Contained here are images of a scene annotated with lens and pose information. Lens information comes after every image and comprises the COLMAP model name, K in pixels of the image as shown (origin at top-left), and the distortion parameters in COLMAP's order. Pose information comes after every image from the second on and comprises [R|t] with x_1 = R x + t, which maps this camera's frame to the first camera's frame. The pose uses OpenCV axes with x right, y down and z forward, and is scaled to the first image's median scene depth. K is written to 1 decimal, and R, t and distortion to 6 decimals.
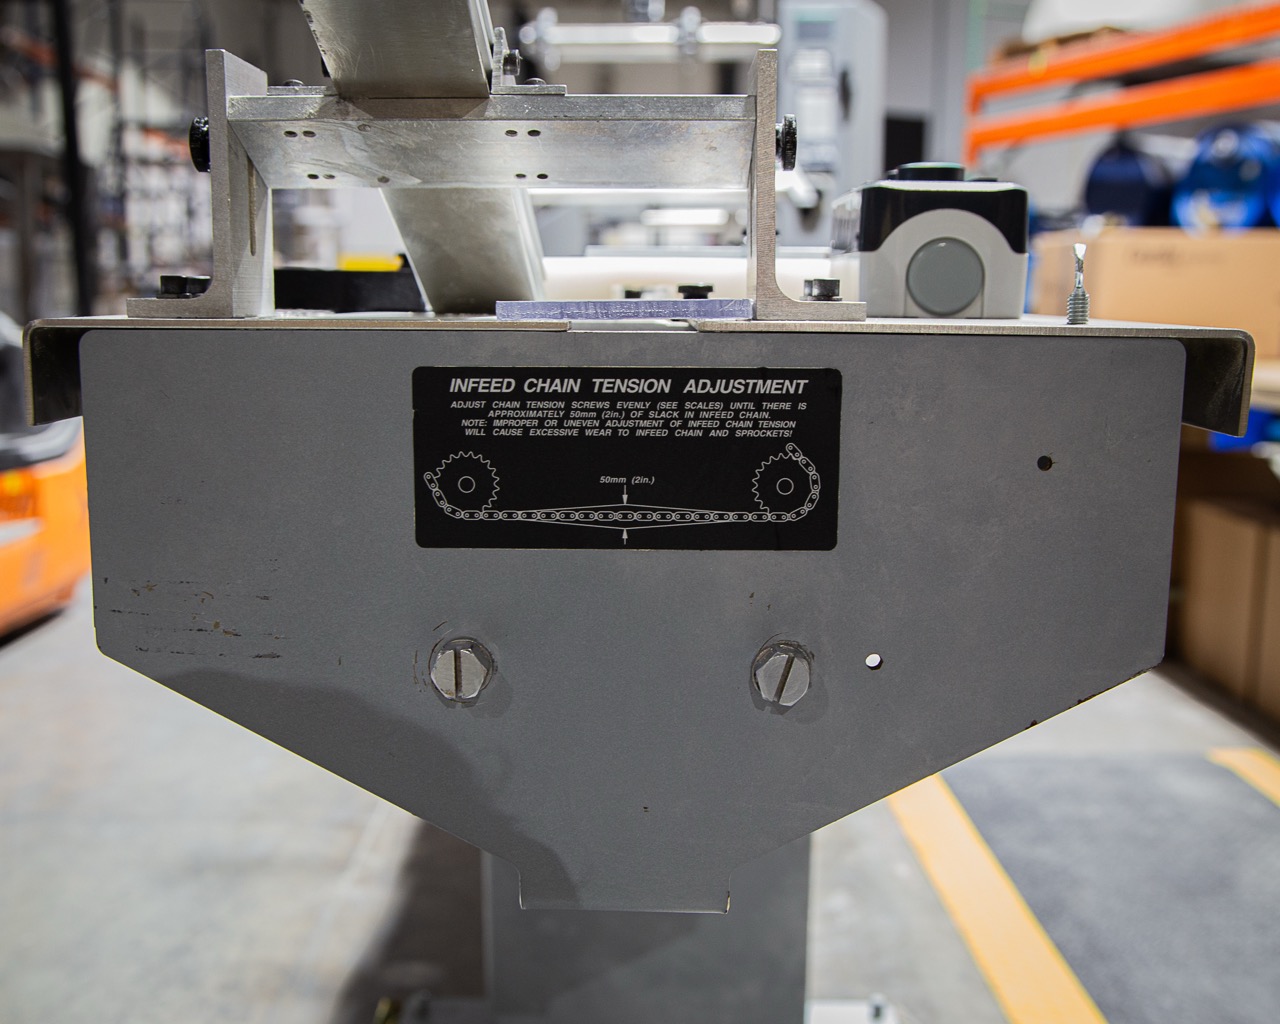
lens RADIAL K [[1400.9, 0, 640.0], [0, 1400.9, 512.0], [0, 0, 1]] dist [0.003696, 0.014829]
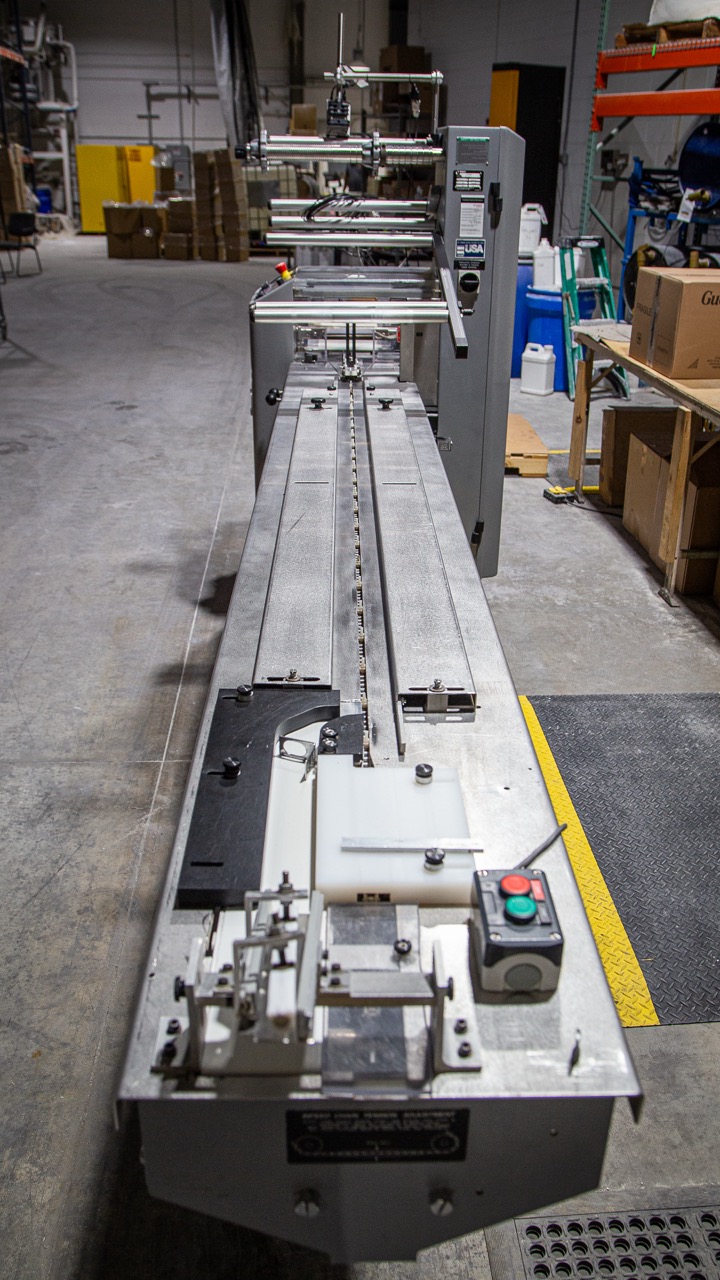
lens RADIAL K [[1091.1, 0, 378.9], [0, 1091.1, 674.7], [0, 0, 1]] dist [-0.089426, 0.072624]
pose [[0.998716, -0.007315, 0.050128, -0.092188], [-0.007944, 0.954666, 0.297574, -1.314303], [-0.050033, -0.297590, 0.953382, -0.488506]]
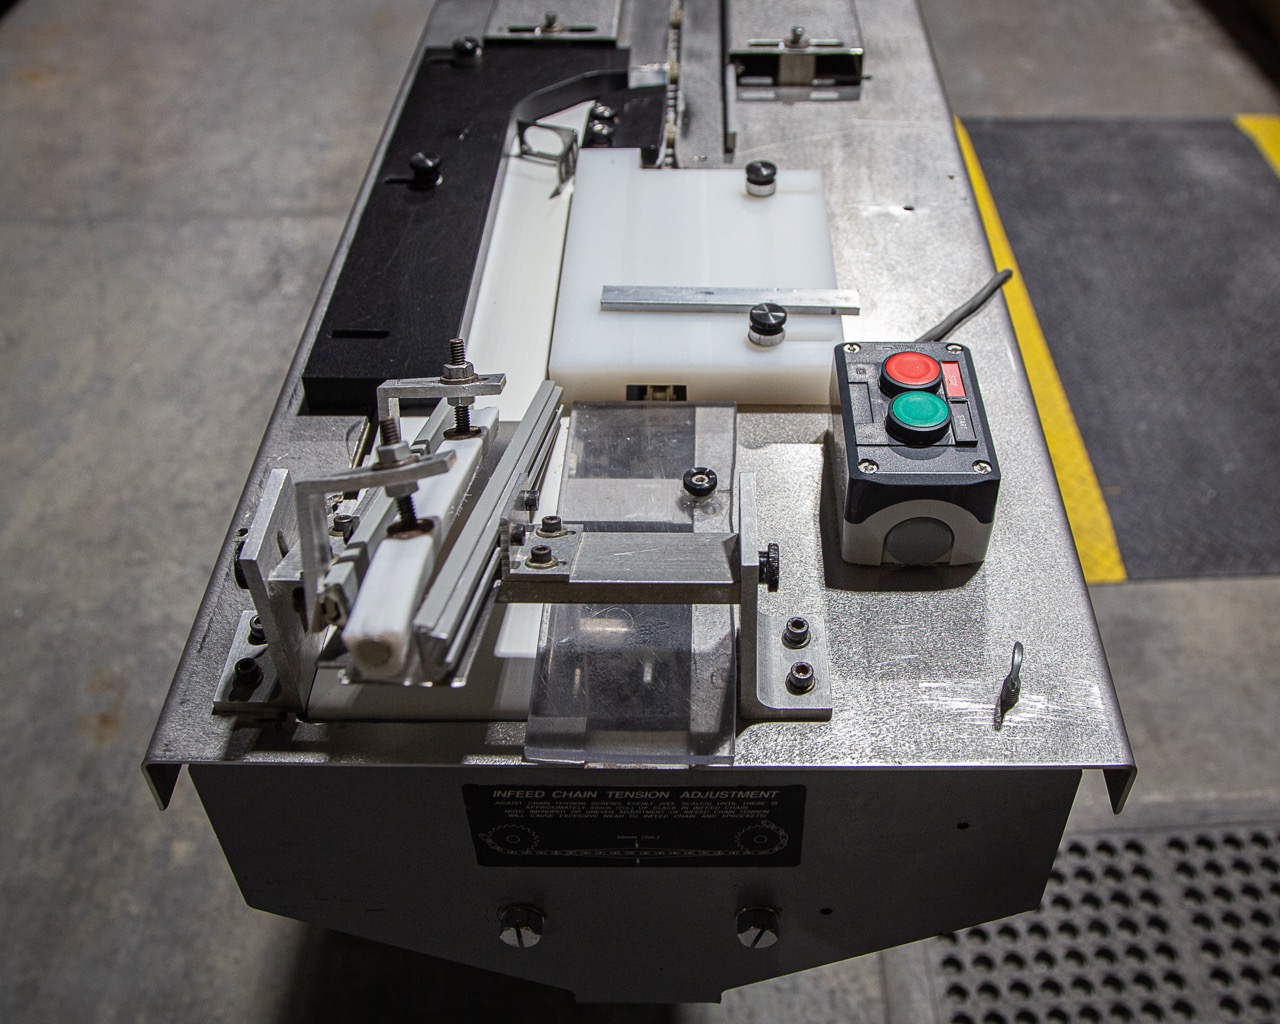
lens RADIAL K [[1384.0, 0, 717.2], [0, 1384.0, 511.6], [0, 0, 1]] dist [-0.109898, 0.014674]
pose [[0.999836, -0.013588, 0.011972, 0.052715], [0.004749, 0.834663, 0.550741, -0.968785], [-0.017476, -0.550594, 0.834590, 0.111952]]
